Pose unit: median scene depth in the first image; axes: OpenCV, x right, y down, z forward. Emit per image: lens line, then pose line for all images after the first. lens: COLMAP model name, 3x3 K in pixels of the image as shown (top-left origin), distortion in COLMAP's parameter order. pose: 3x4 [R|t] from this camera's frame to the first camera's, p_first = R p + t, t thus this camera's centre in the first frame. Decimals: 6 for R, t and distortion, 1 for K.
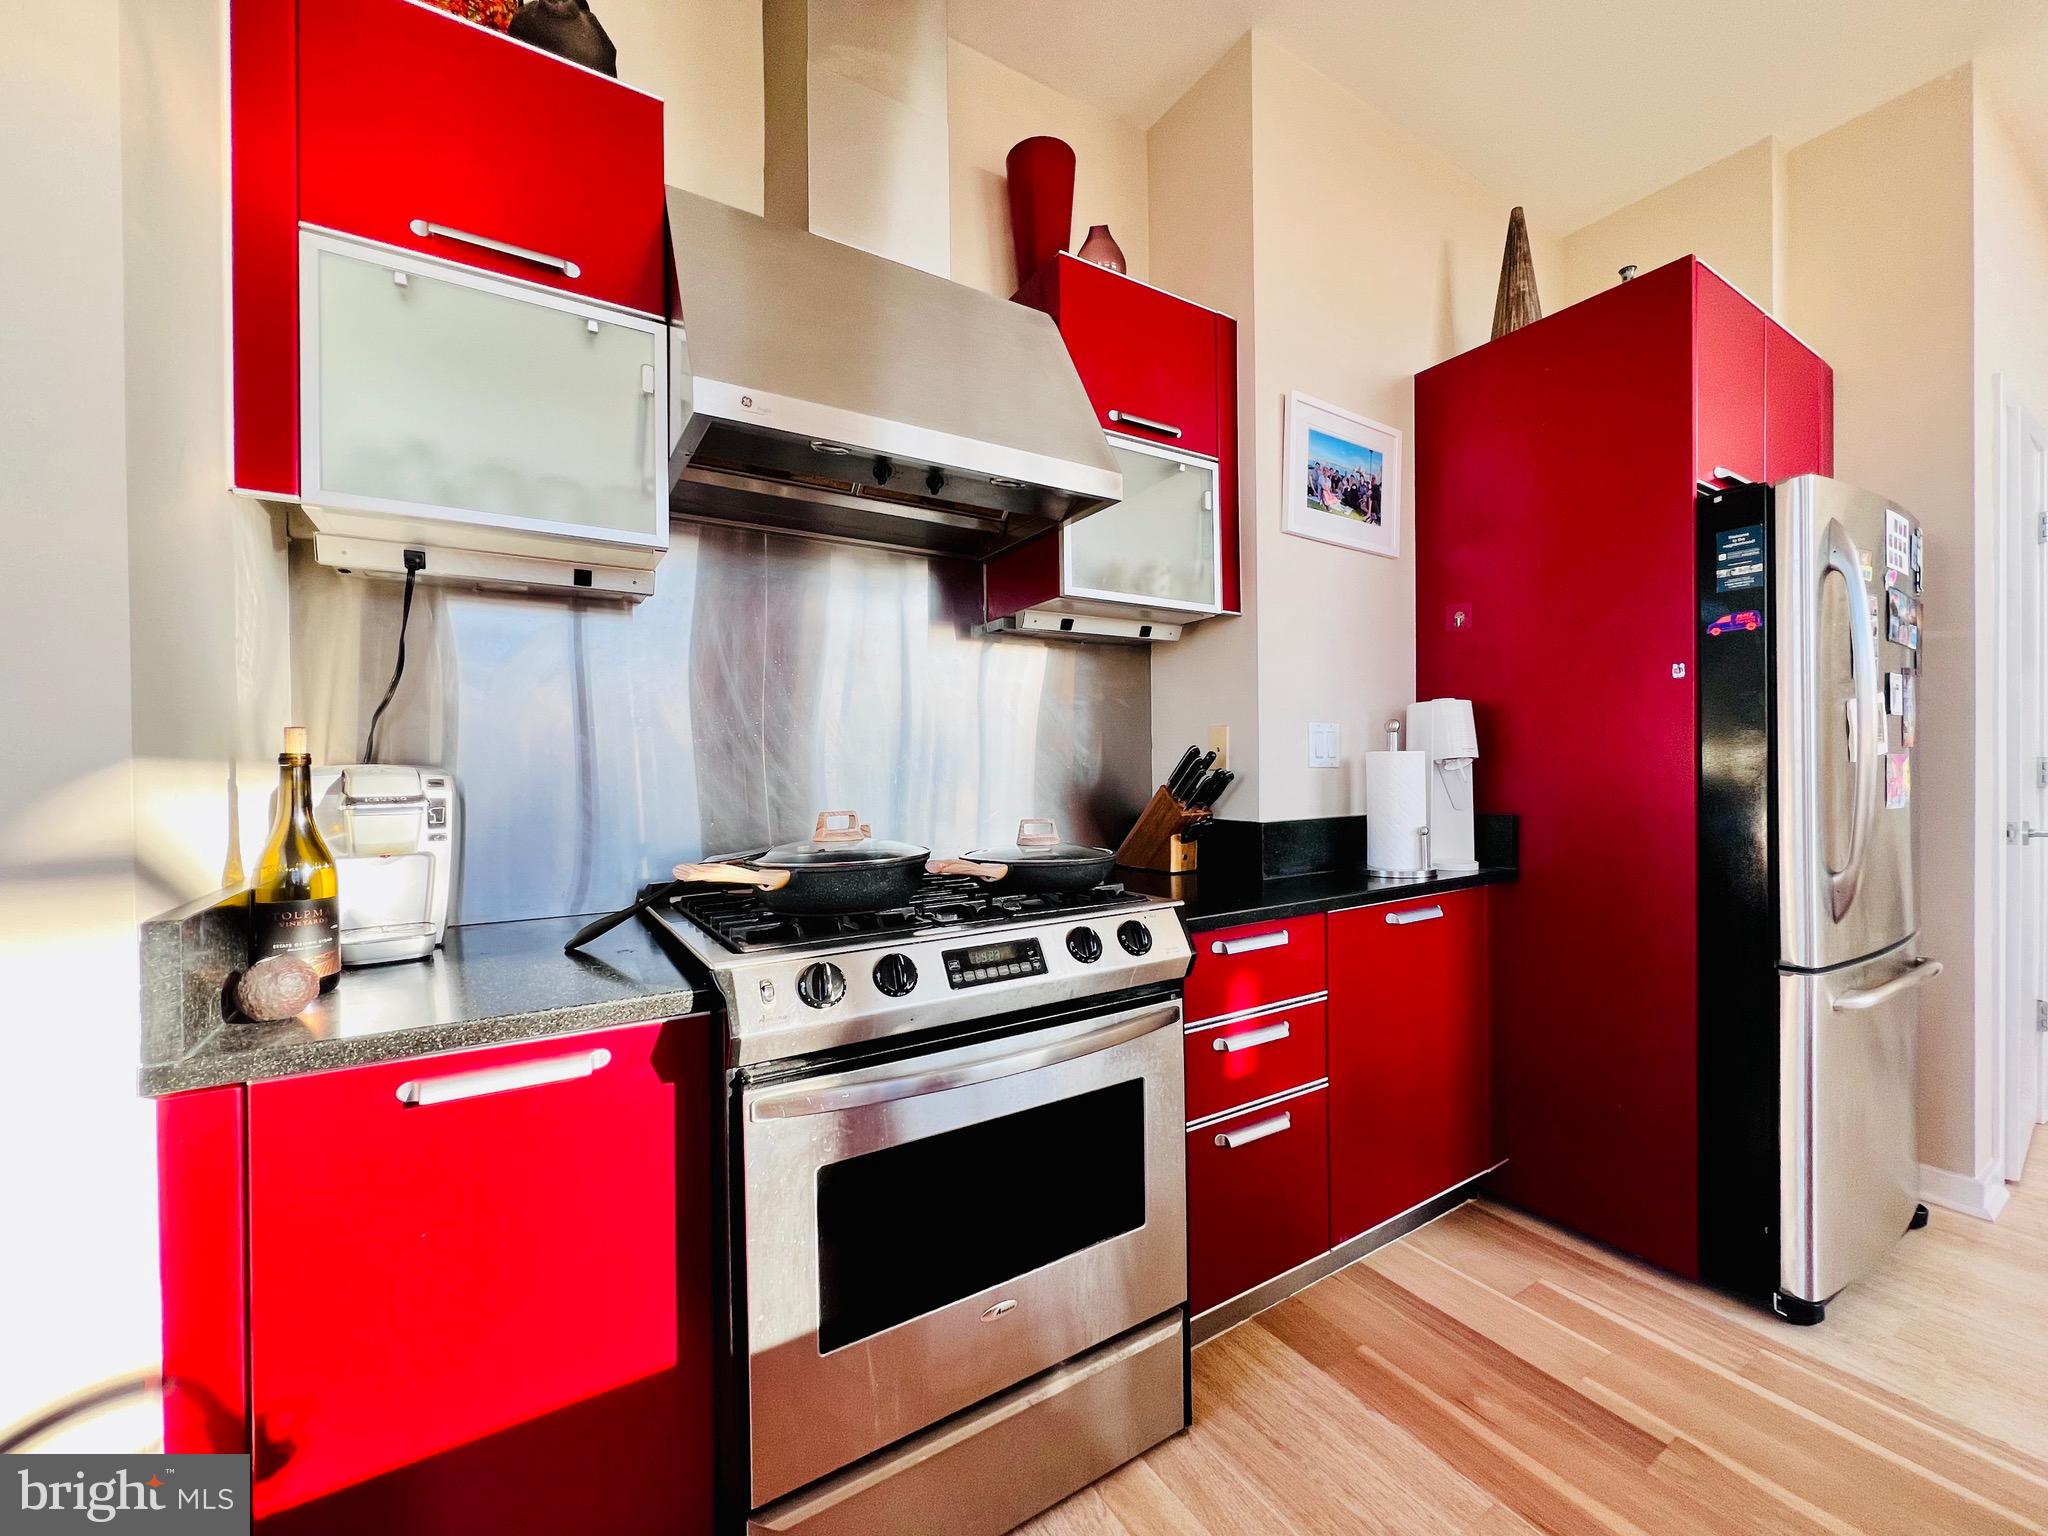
lens RADIAL K [[817.3, 0, 1019.5], [0, 817.3, 768.2], [0, 0, 1]] dist [-0.000609, -0.000246]
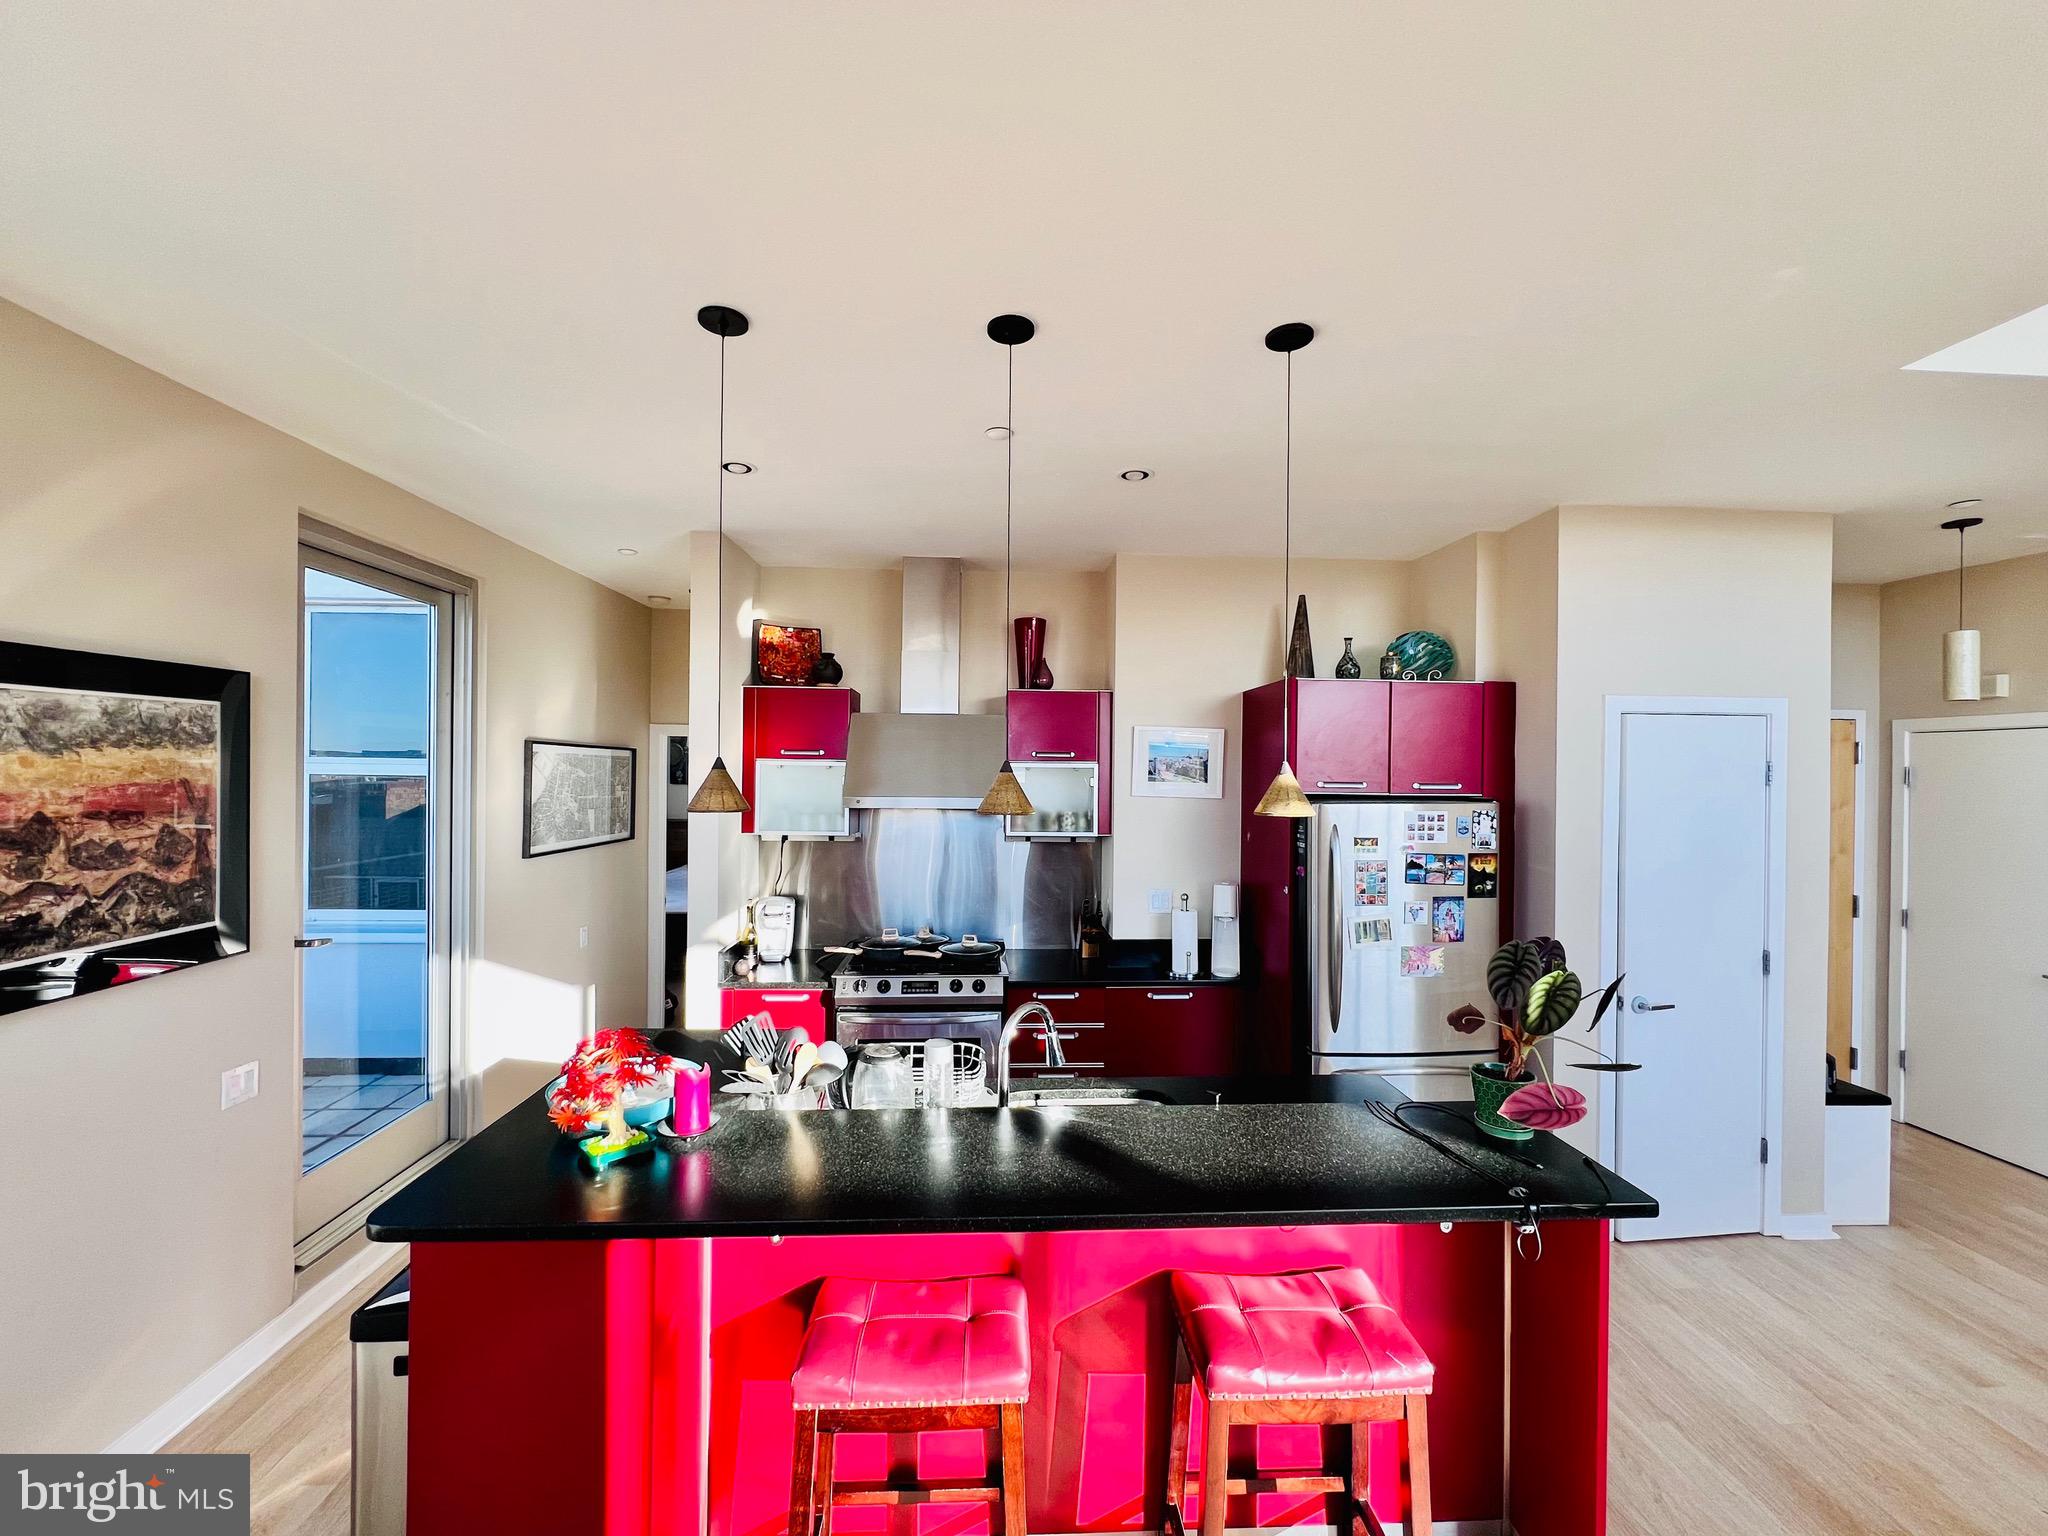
lens RADIAL K [[817.3, 0, 1020.8], [0, 817.3, 773.5], [0, 0, 1]] dist [-0.000609, -0.000246]
pose [[0.874816, 0.019273, -0.484072, 1.782398], [-0.018510, 0.999808, 0.006354, -0.592618], [0.484102, 0.003402, 0.875005, -1.502493]]
